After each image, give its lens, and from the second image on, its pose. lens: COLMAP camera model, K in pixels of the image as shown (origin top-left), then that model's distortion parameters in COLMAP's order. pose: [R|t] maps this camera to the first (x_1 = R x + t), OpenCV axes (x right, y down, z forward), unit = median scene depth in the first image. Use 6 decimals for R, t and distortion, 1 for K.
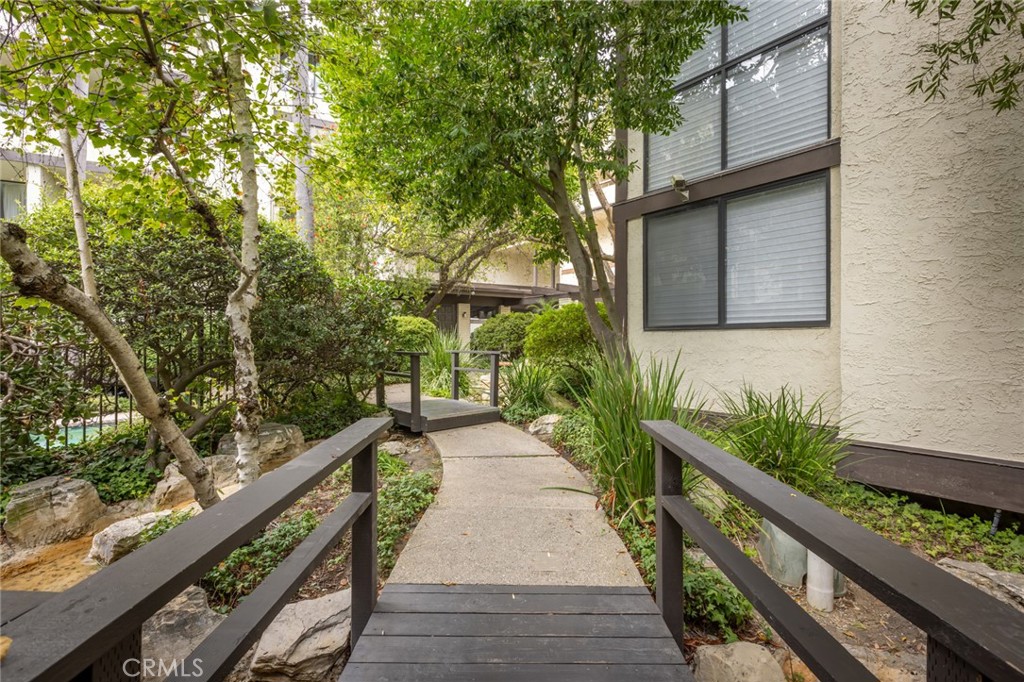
lens RADIAL K [[466.3, 0, 511.9], [0, 466.3, 342.6], [0, 0, 1]] dist [0.001040, 0.000087]
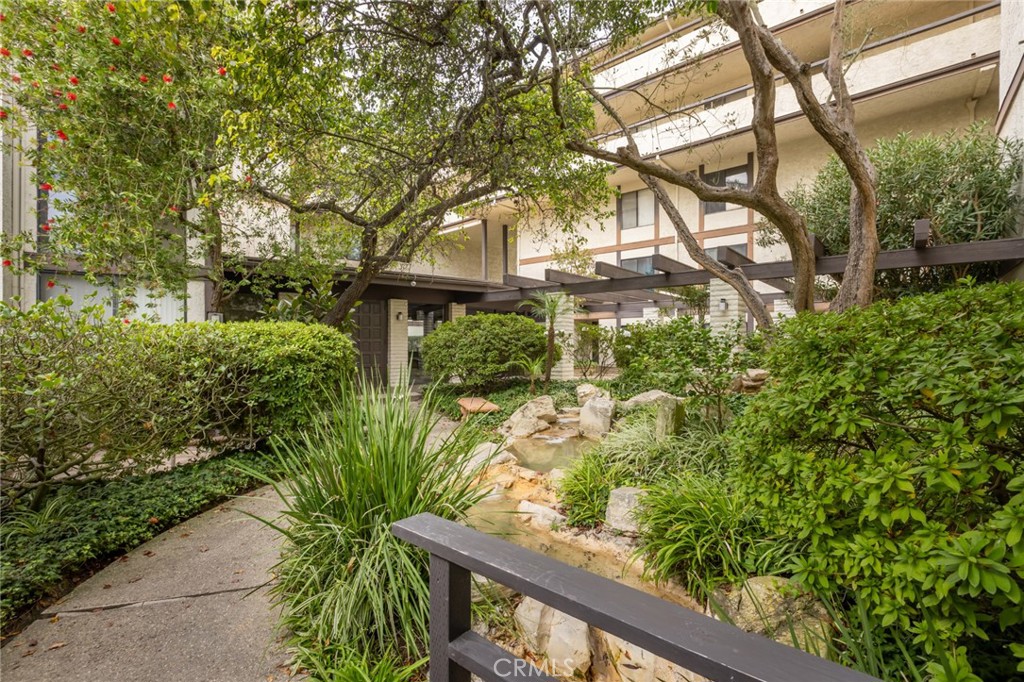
lens RADIAL K [[466.3, 0, 512.2], [0, 466.3, 343.8], [0, 0, 1]] dist [0.001040, 0.000087]
pose [[0.987472, -0.005759, 0.157687, -0.047307], [0.005130, 0.999977, 0.004396, -0.022011], [-0.157708, -0.003532, 0.987479, 0.309423]]
